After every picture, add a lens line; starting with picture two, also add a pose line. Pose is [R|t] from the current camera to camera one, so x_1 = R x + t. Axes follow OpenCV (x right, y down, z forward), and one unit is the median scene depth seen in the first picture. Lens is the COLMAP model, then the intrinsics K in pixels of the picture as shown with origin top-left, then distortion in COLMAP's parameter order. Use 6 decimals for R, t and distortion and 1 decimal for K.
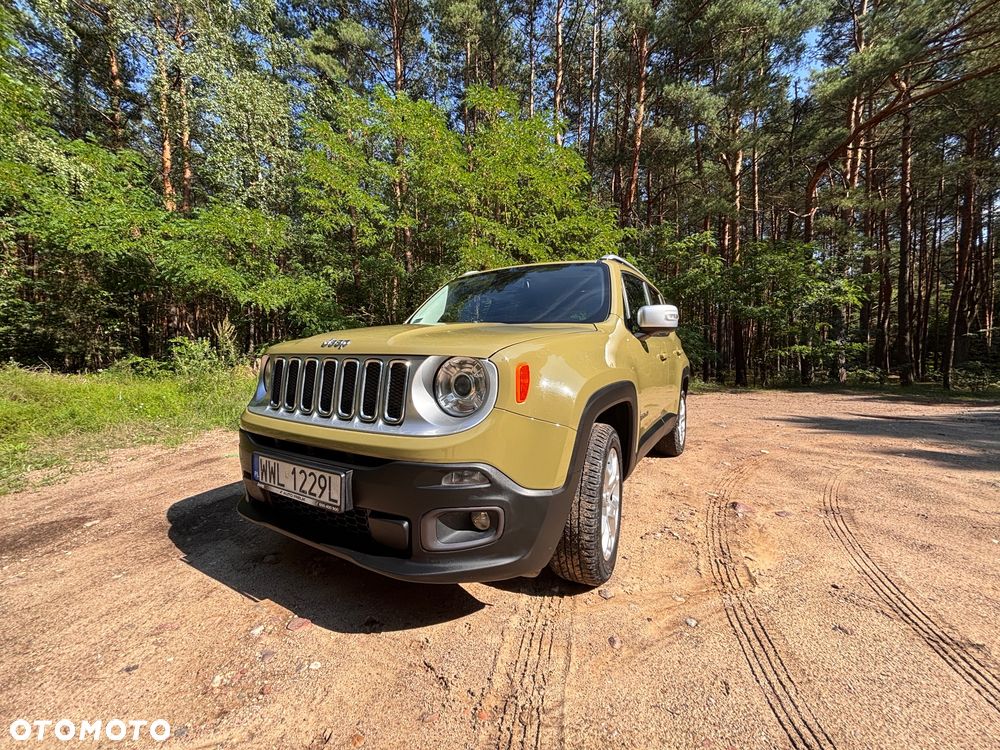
lens RADIAL K [[403.7, 0, 493.7], [0, 403.7, 373.8], [0, 0, 1]] dist [0.001909, 0.000414]
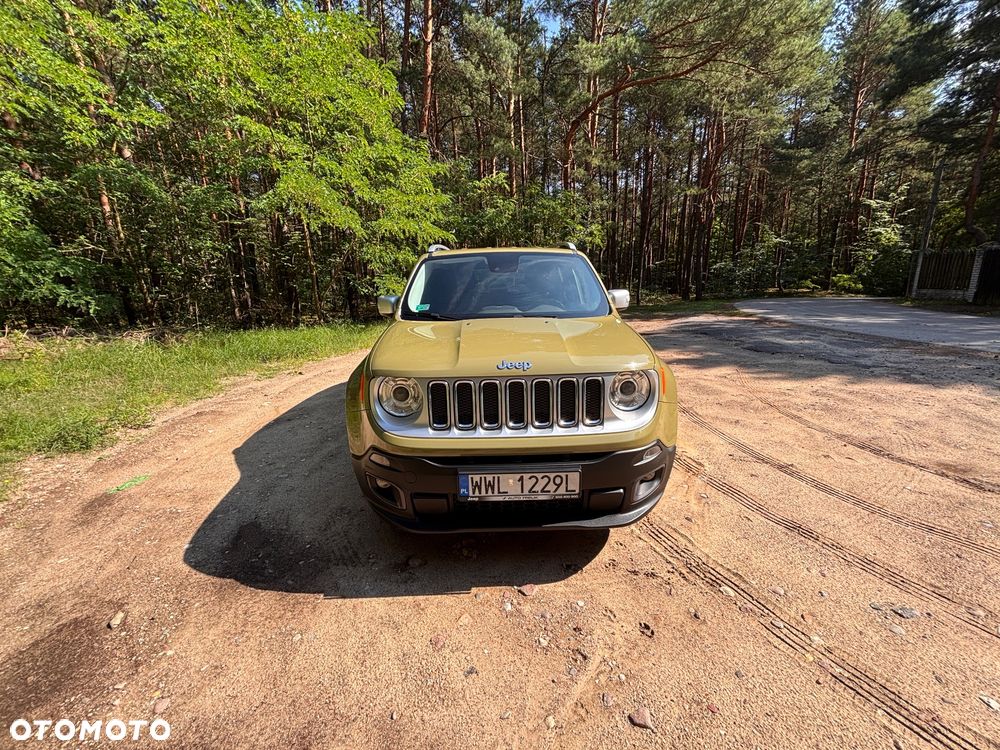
lens RADIAL K [[408.4, 0, 497.1], [0, 408.4, 372.3], [0, 0, 1]] dist [0.001808, 0.000130]
pose [[0.847507, -0.146468, 0.510176, -1.054578], [0.055782, 0.980428, 0.188809, -0.282846], [-0.527845, -0.131558, 0.839090, 0.056446]]
